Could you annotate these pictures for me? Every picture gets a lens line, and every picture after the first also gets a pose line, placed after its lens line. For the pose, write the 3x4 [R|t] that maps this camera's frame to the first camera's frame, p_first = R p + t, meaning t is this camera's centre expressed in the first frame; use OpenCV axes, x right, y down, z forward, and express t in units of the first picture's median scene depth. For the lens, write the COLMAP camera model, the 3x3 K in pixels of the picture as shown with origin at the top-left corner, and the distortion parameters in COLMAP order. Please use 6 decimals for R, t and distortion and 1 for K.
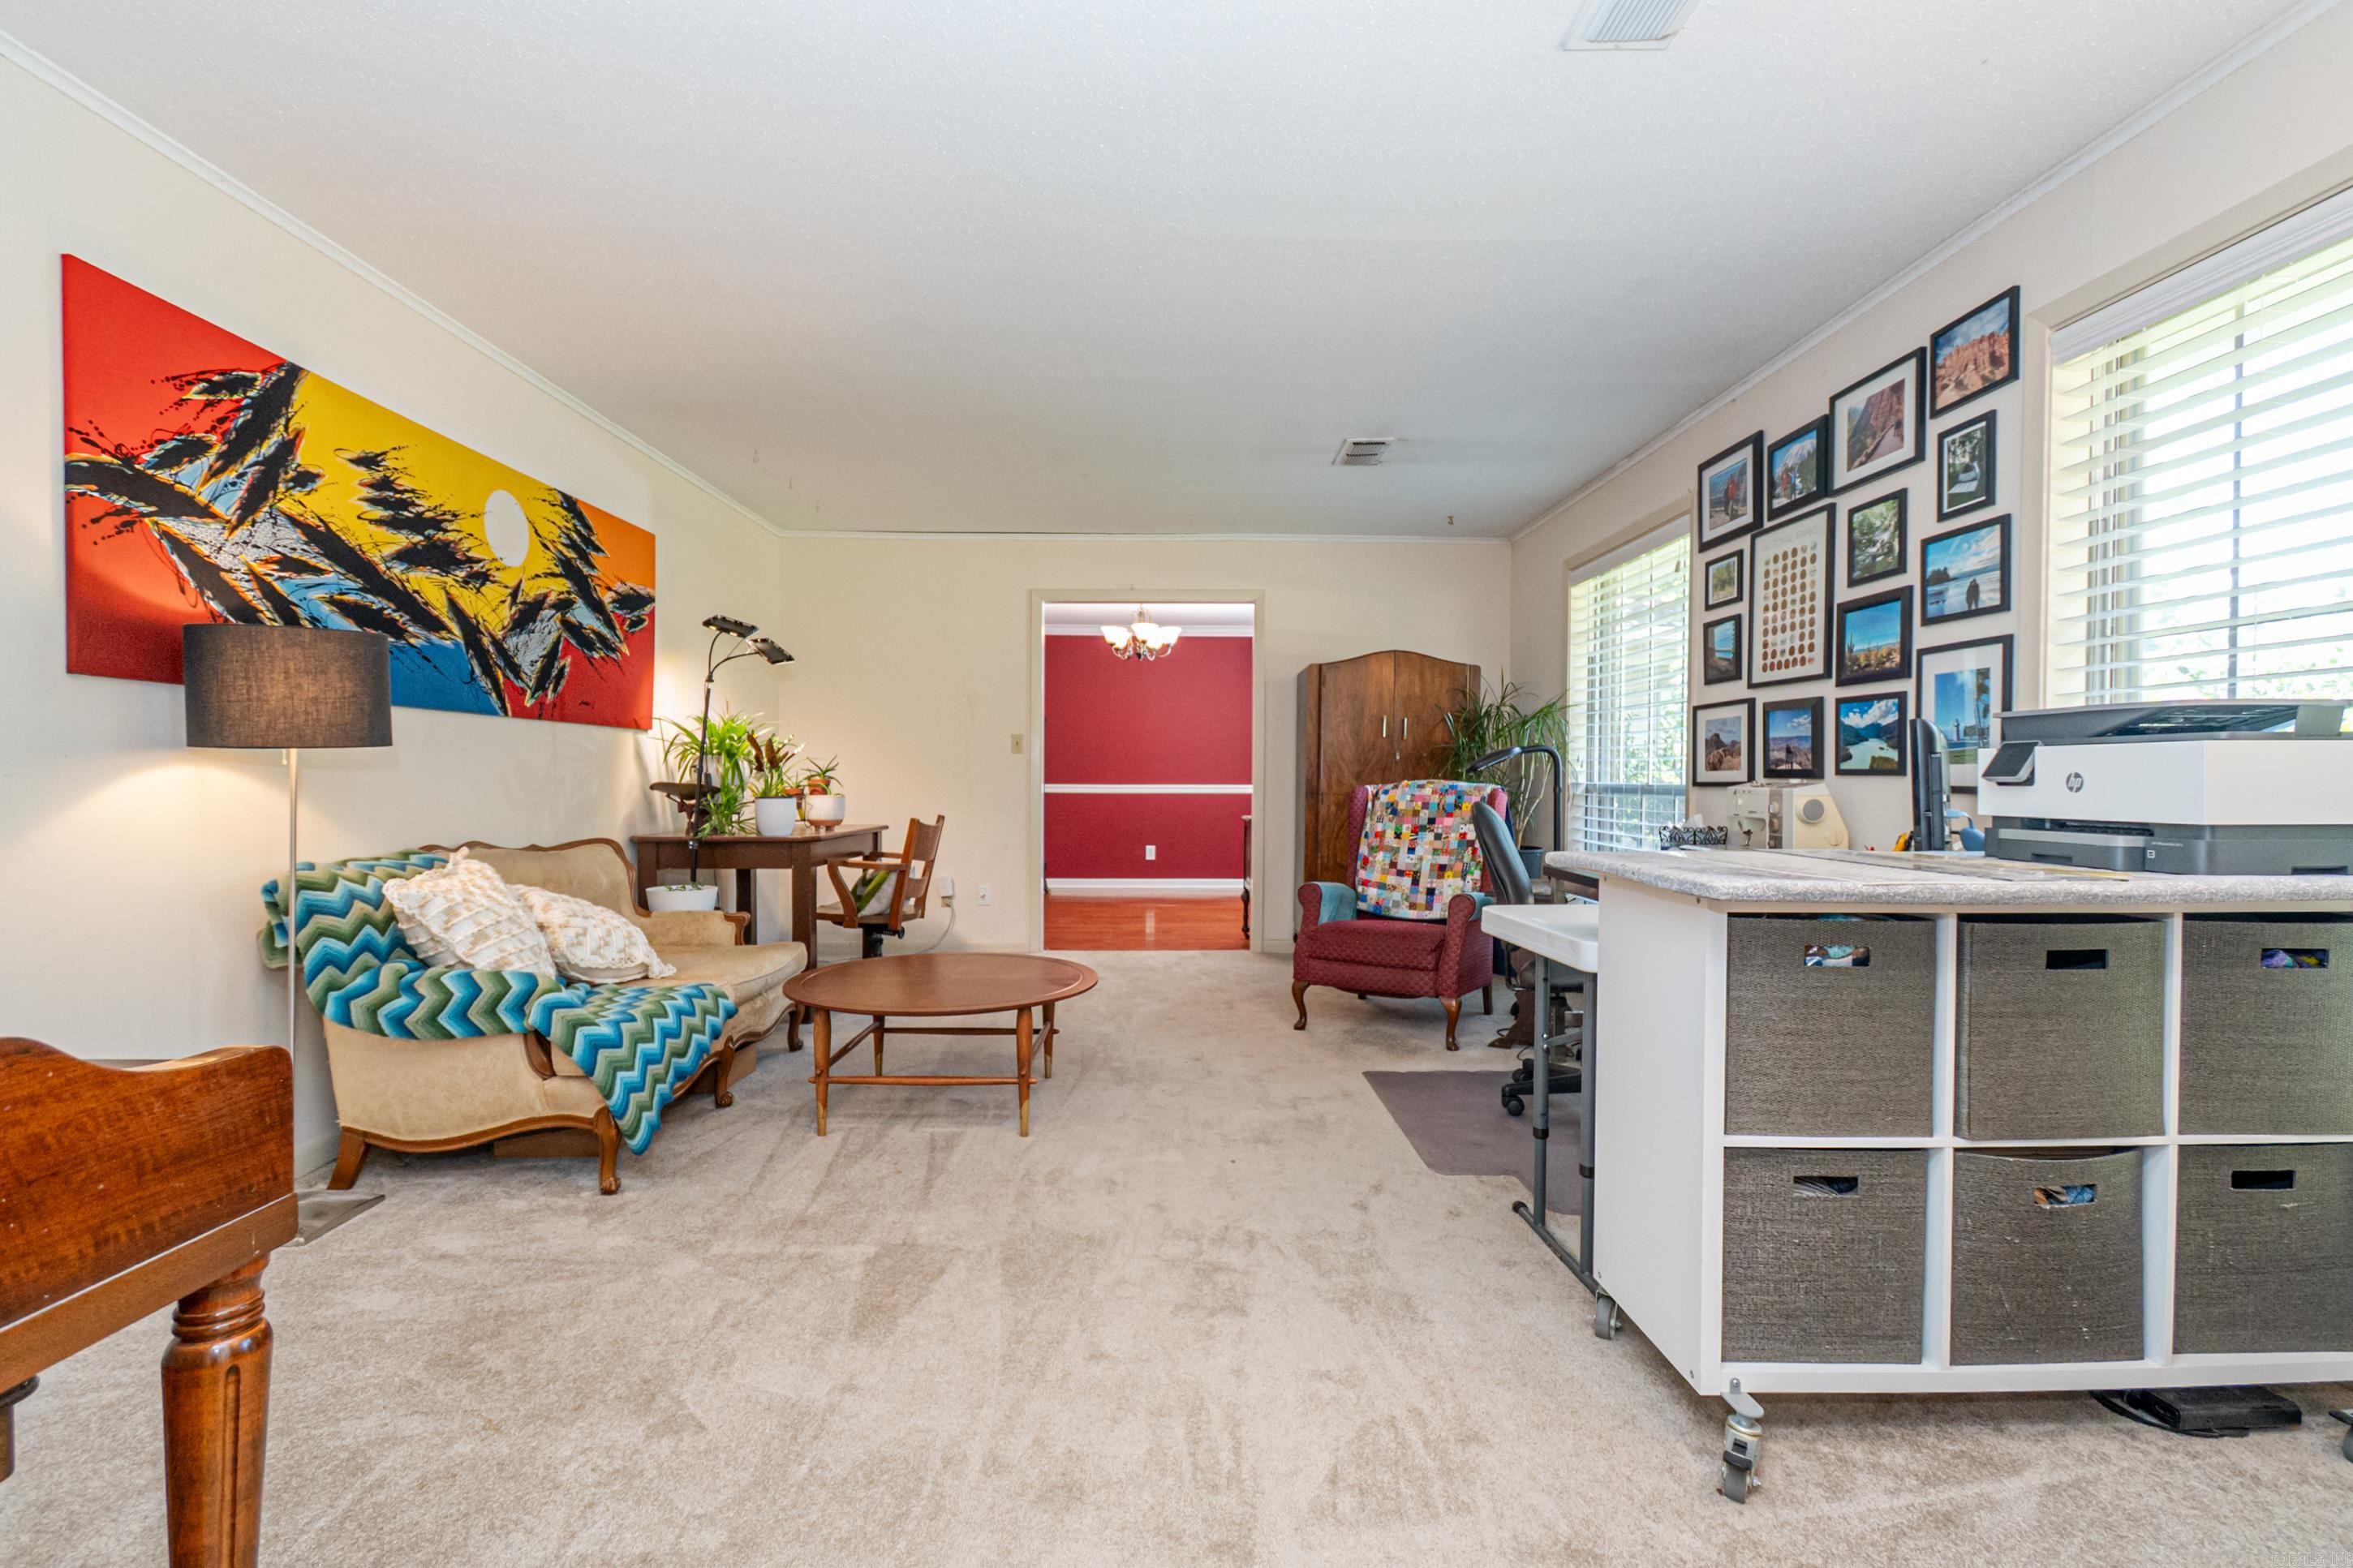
lens RADIAL K [[1048.6, 0, 1182.2], [0, 1048.6, 785.6], [0, 0, 1]] dist [0.014290, -0.007768]
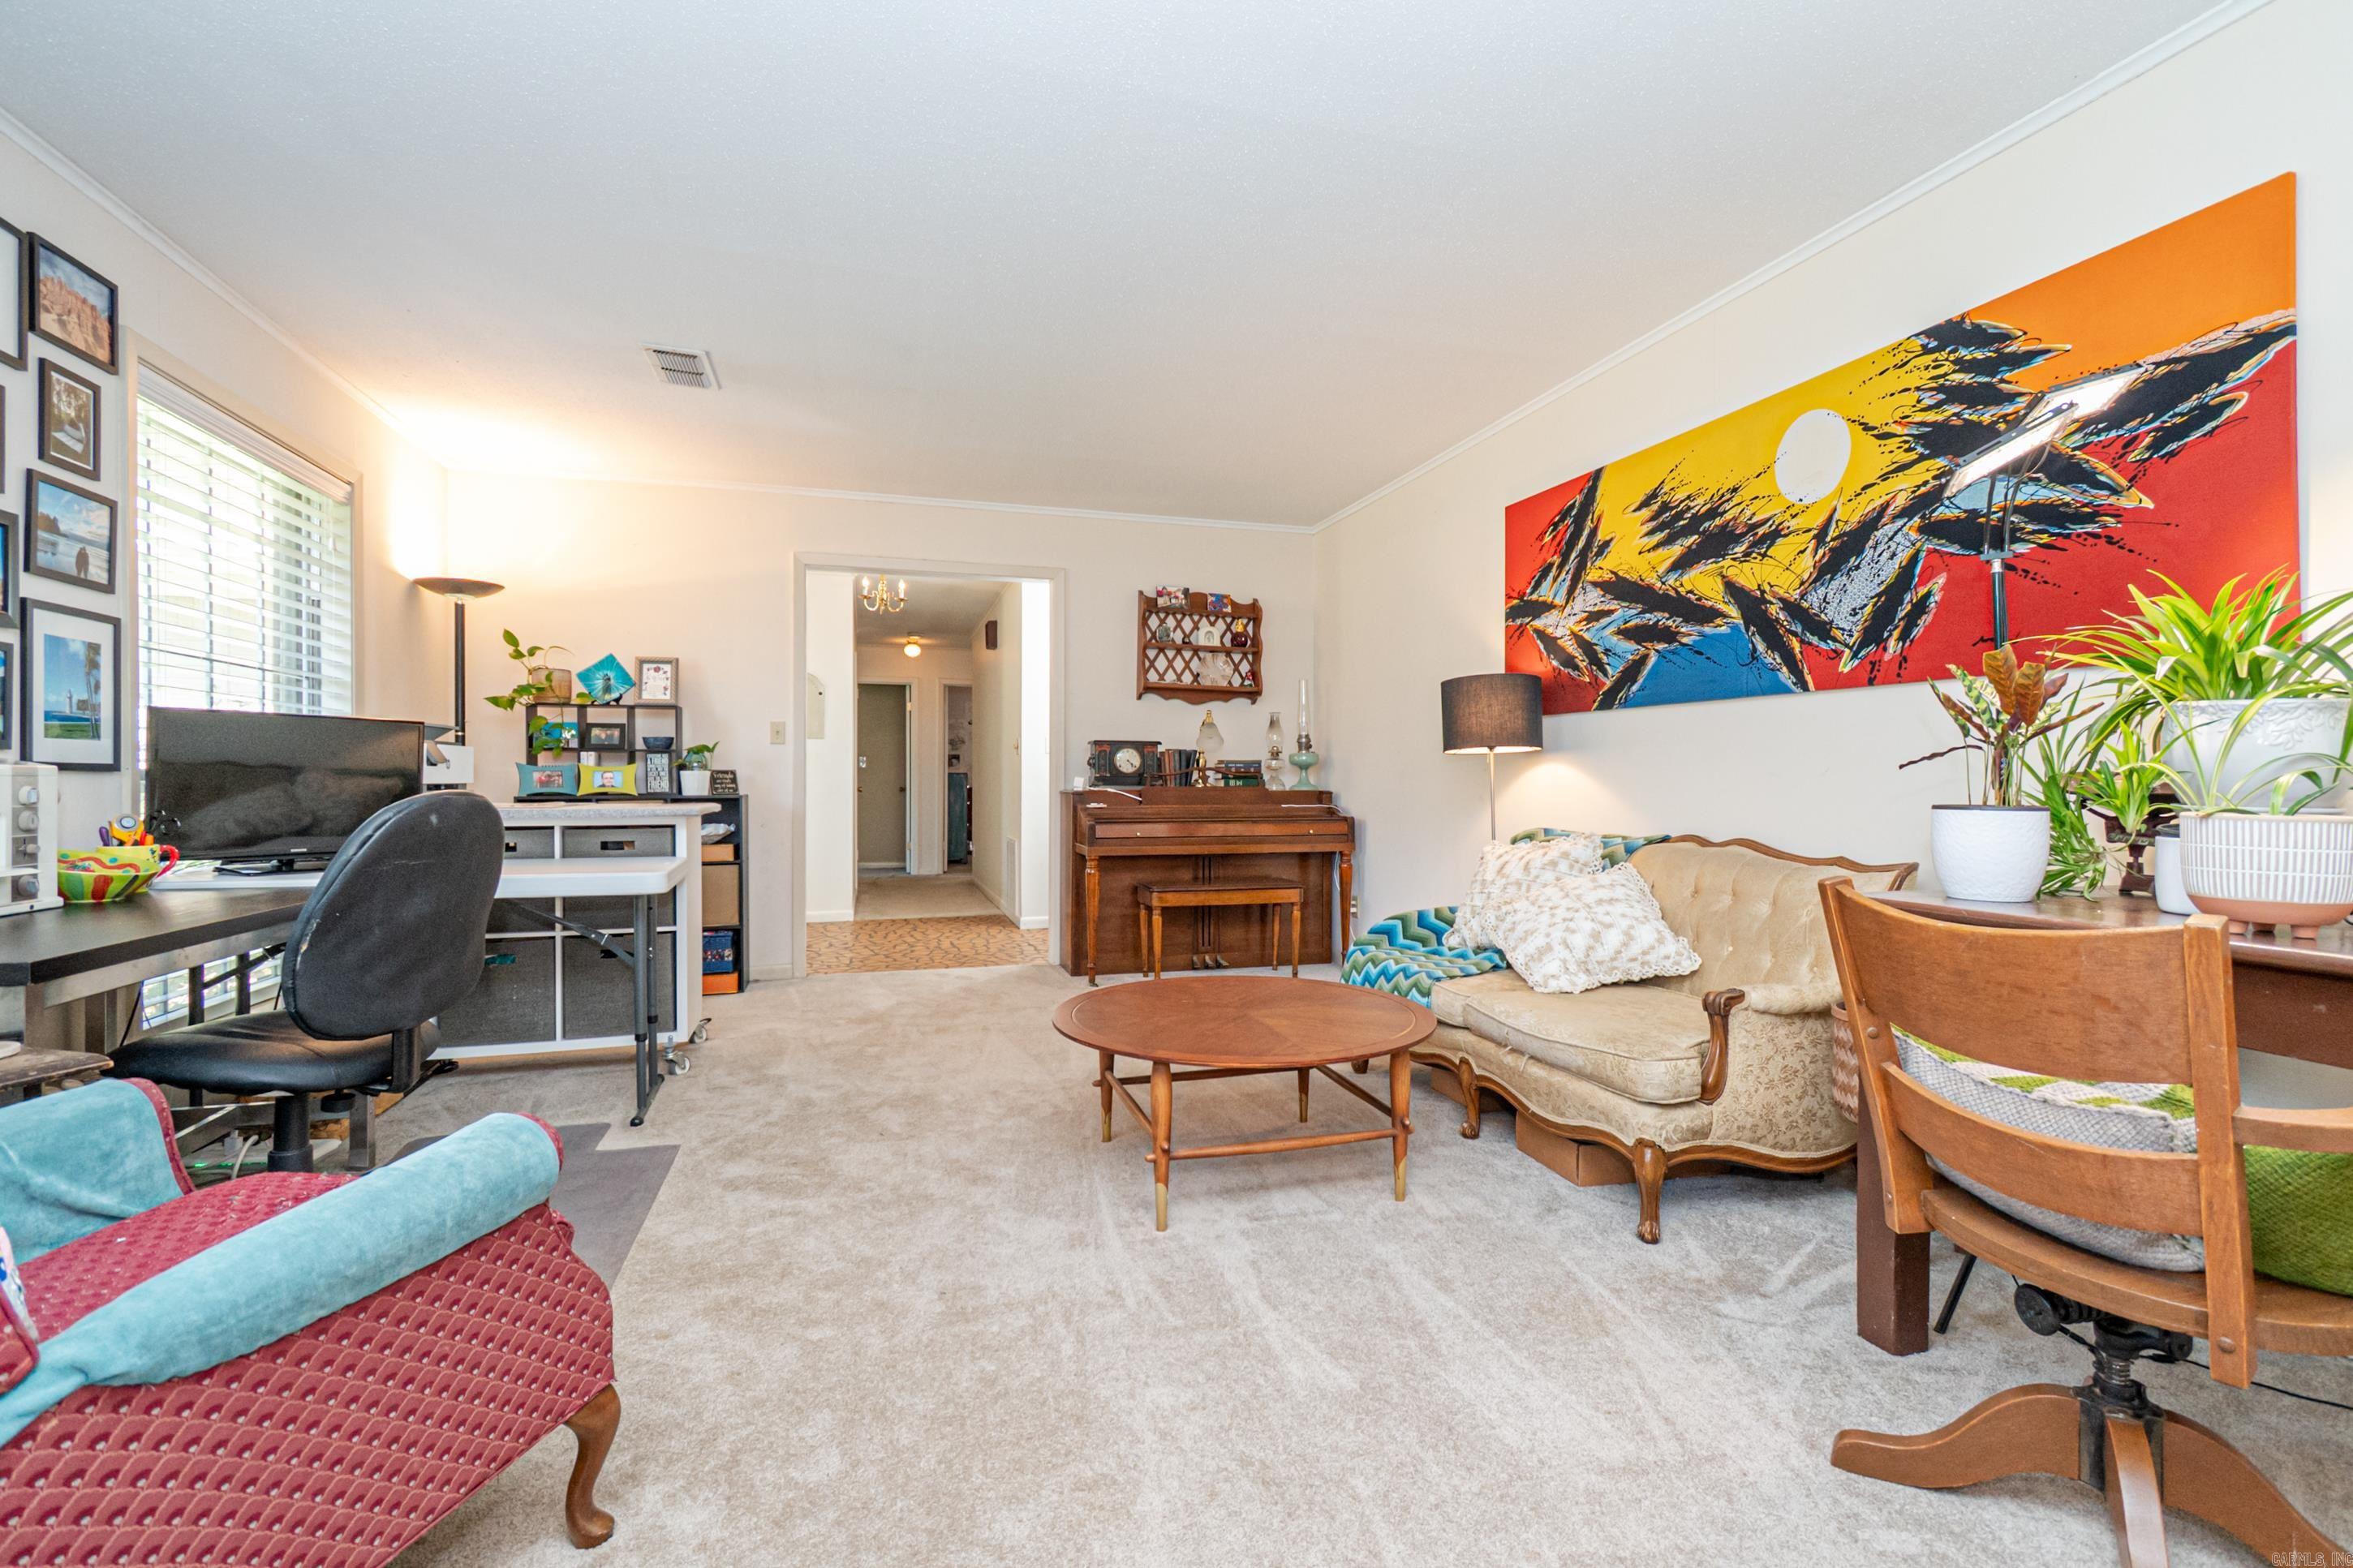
lens RADIAL K [[1048.6, 0, 1182.2], [0, 1048.6, 785.6], [0, 0, 1]] dist [0.014290, -0.007768]
pose [[-0.962842, -0.005828, -0.270004, 0.040964], [-0.008948, 0.999907, 0.010327, 0.002360], [0.269918, 0.012359, -0.962804, 1.955118]]
